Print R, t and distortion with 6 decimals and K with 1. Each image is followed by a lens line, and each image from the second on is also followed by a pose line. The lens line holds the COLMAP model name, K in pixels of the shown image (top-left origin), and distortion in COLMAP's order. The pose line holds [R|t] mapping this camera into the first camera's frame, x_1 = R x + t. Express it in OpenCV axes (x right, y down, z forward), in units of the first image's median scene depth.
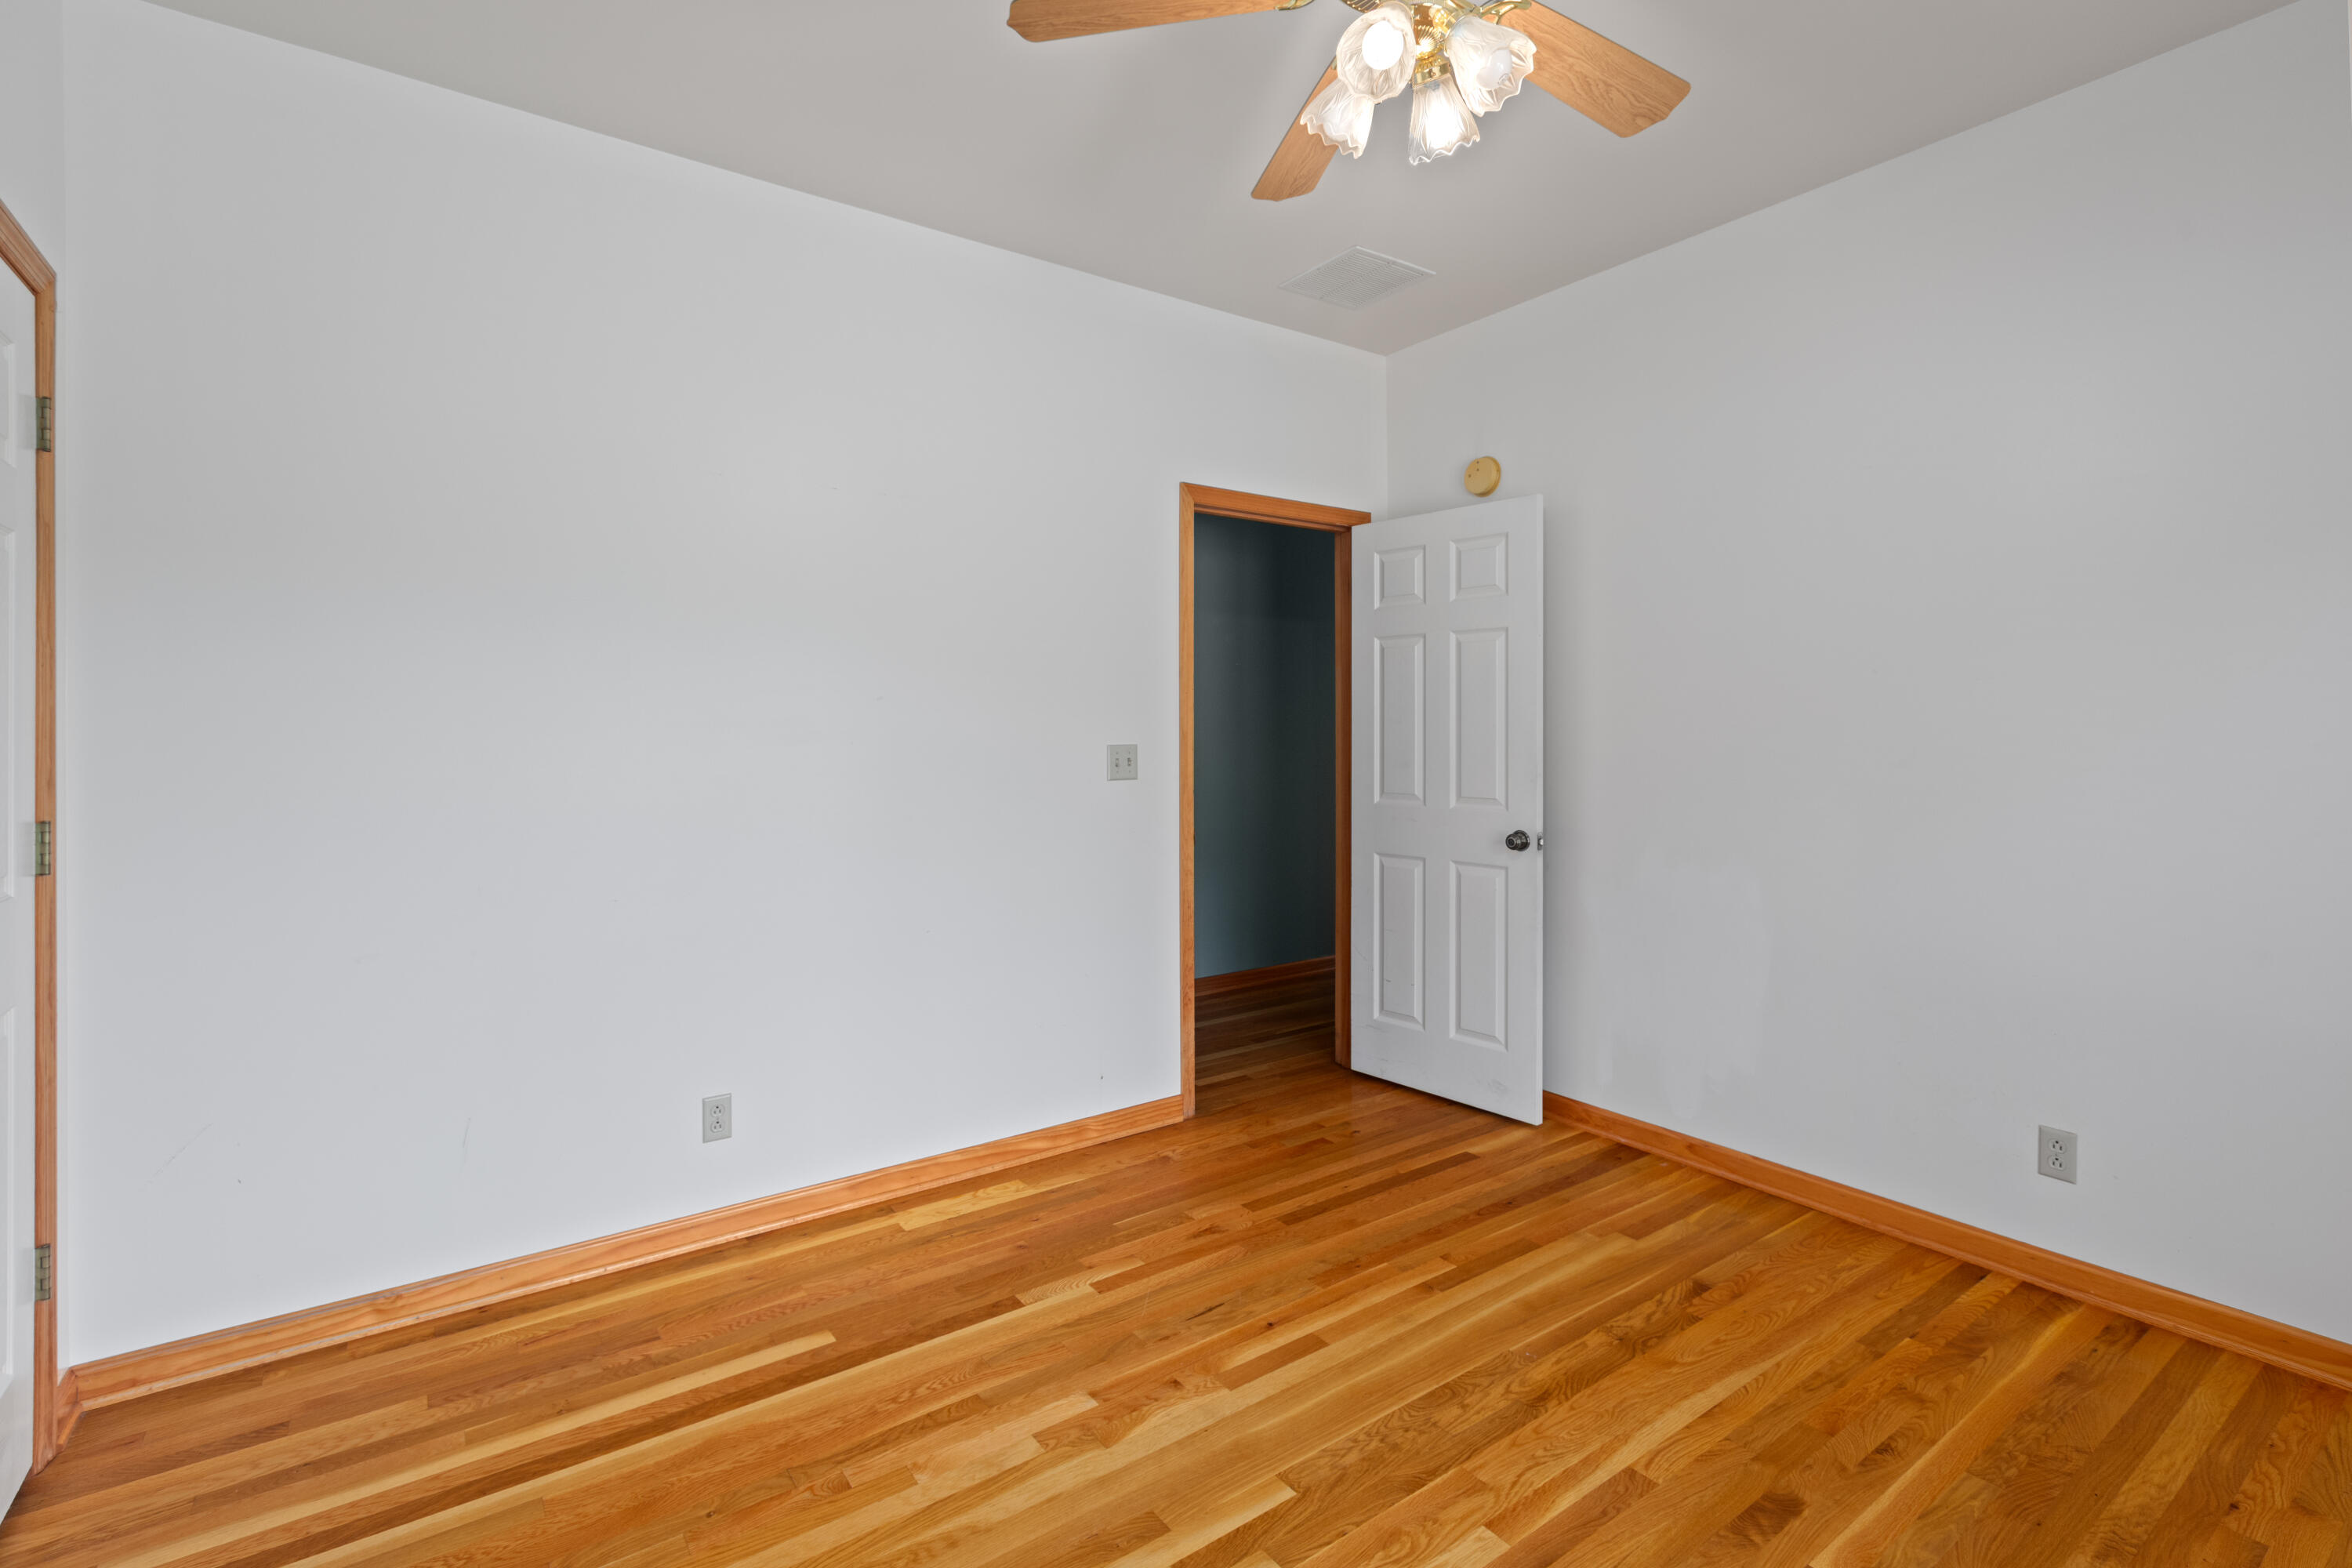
lens RADIAL K [[1071.3, 0, 1181.2], [0, 1071.3, 744.4], [0, 0, 1]] dist [-0.000264, -0.000358]
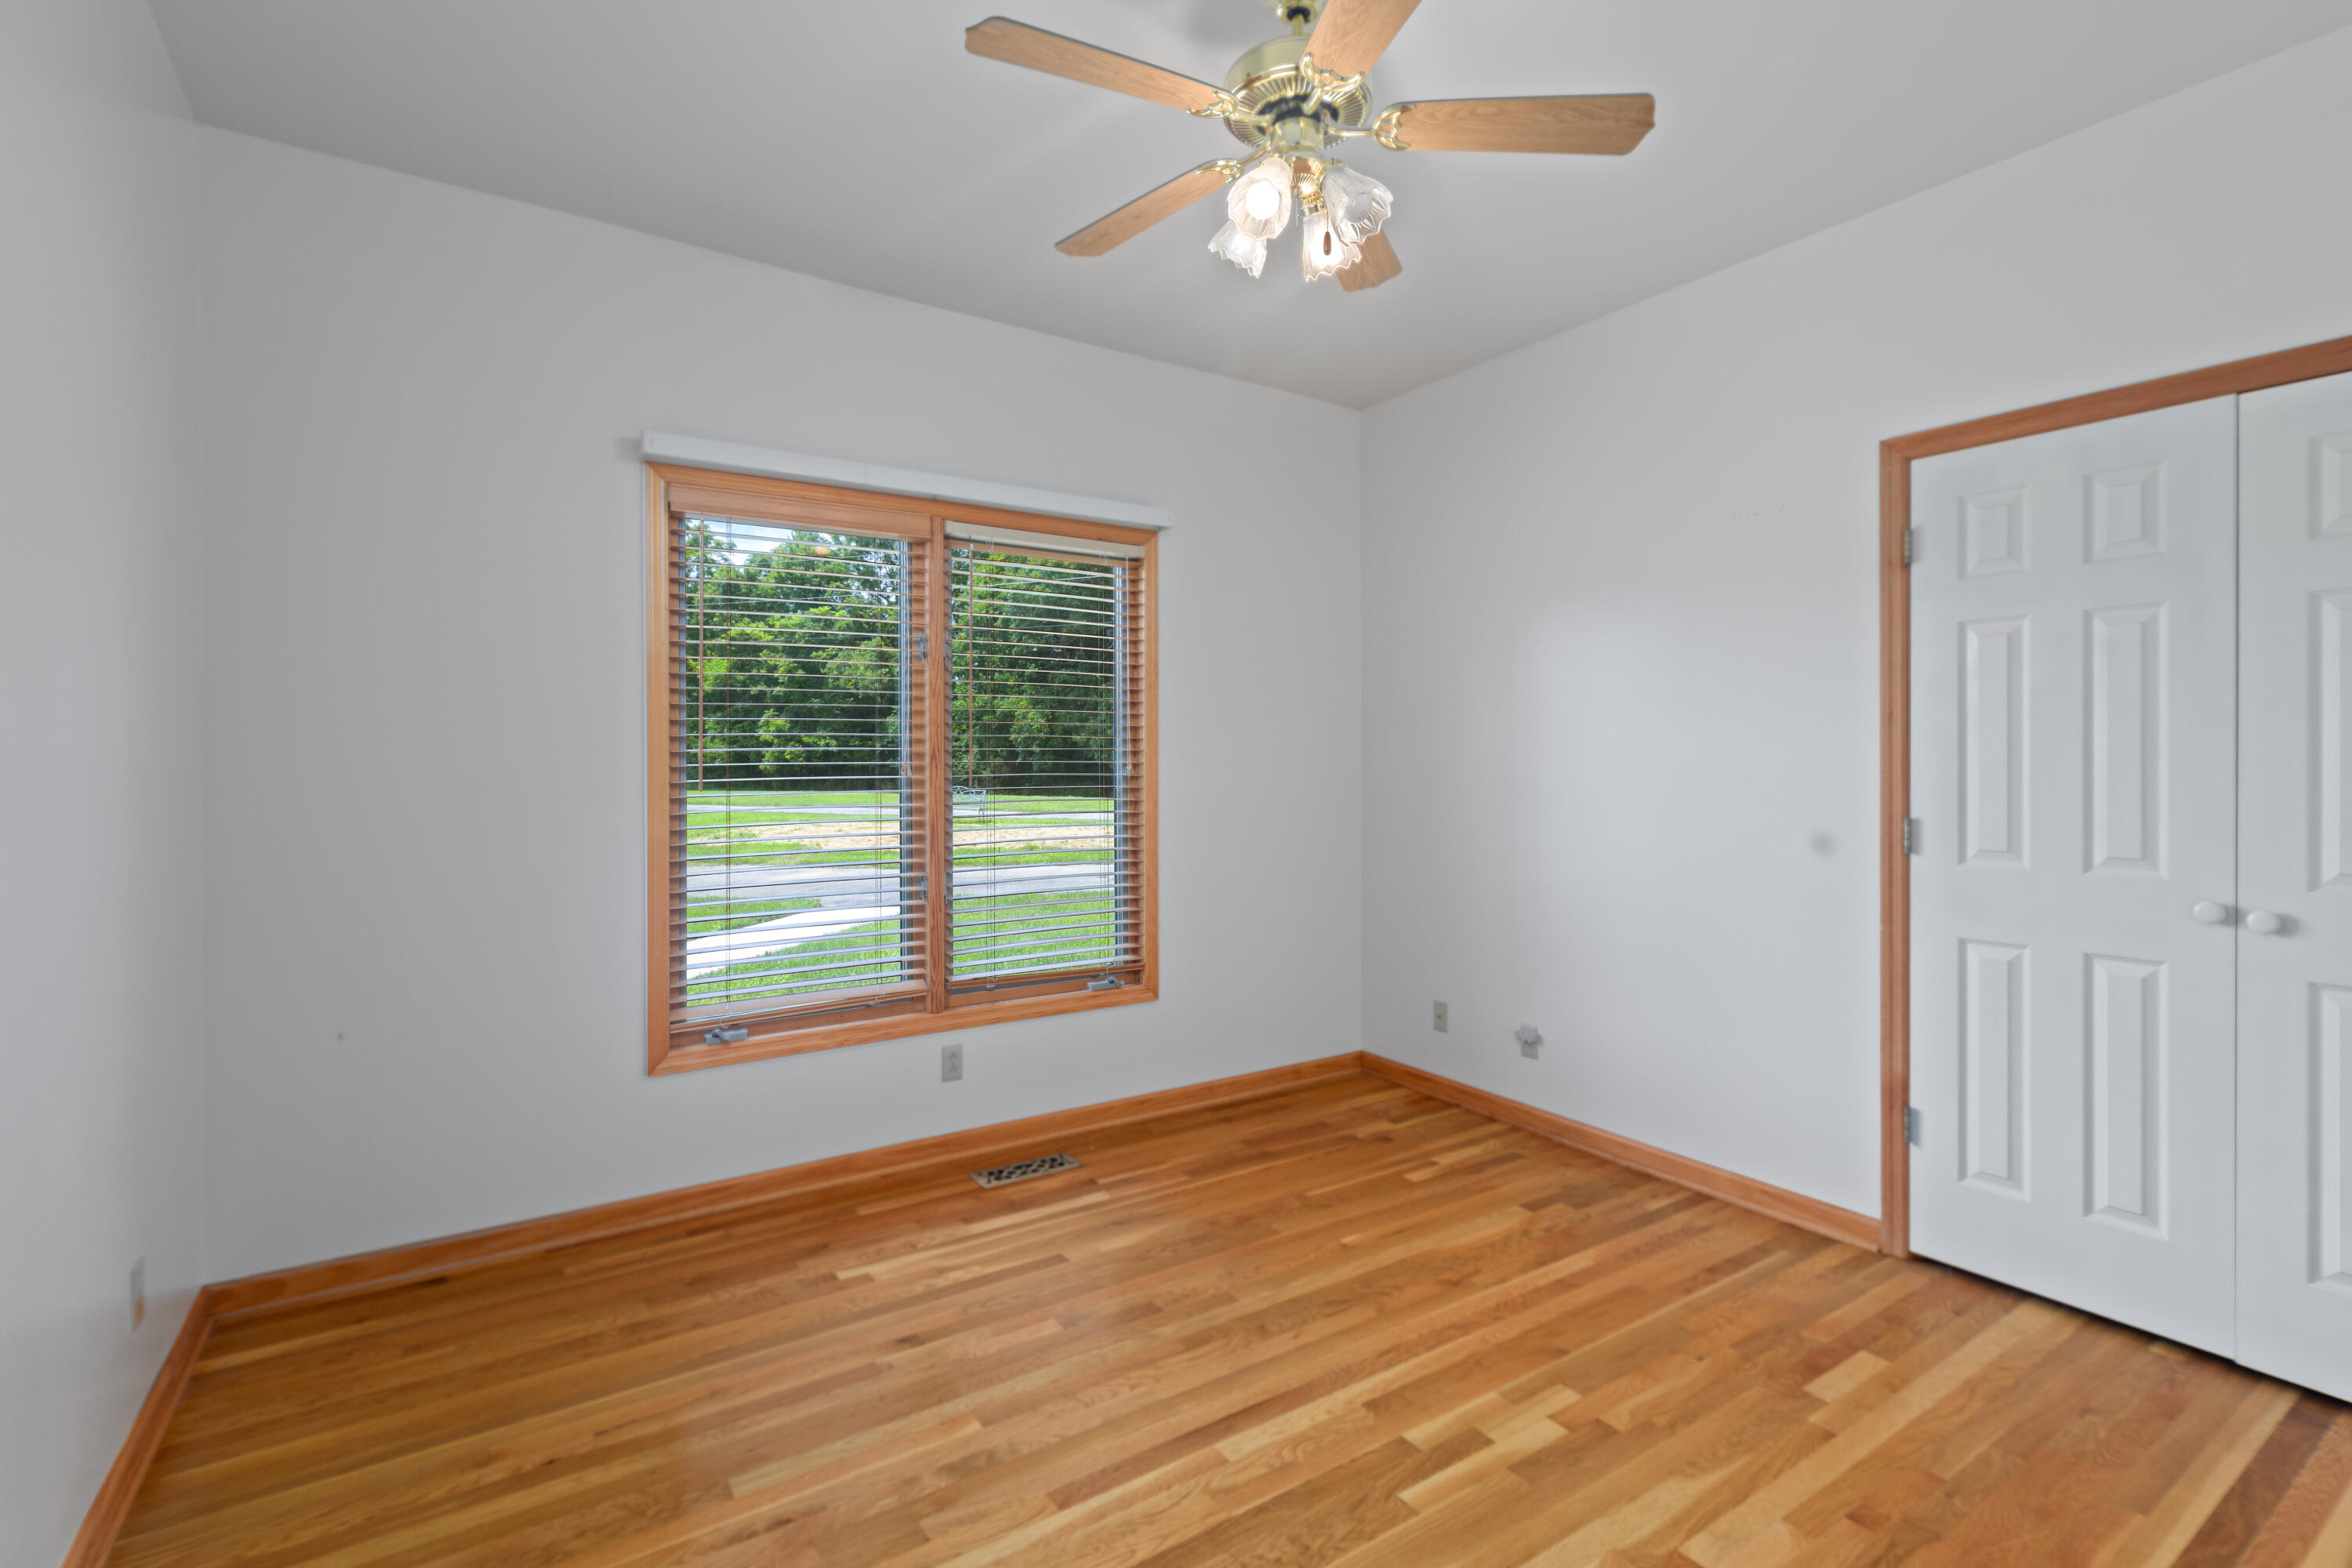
lens RADIAL K [[1071.3, 0, 1181.2], [0, 1071.3, 744.4], [0, 0, 1]] dist [-0.000264, -0.000358]
pose [[-0.999189, 0.004115, 0.040065, 0.269147], [0.004379, 0.999969, 0.006513, -0.038765], [-0.040037, 0.006683, -0.999176, 2.013938]]
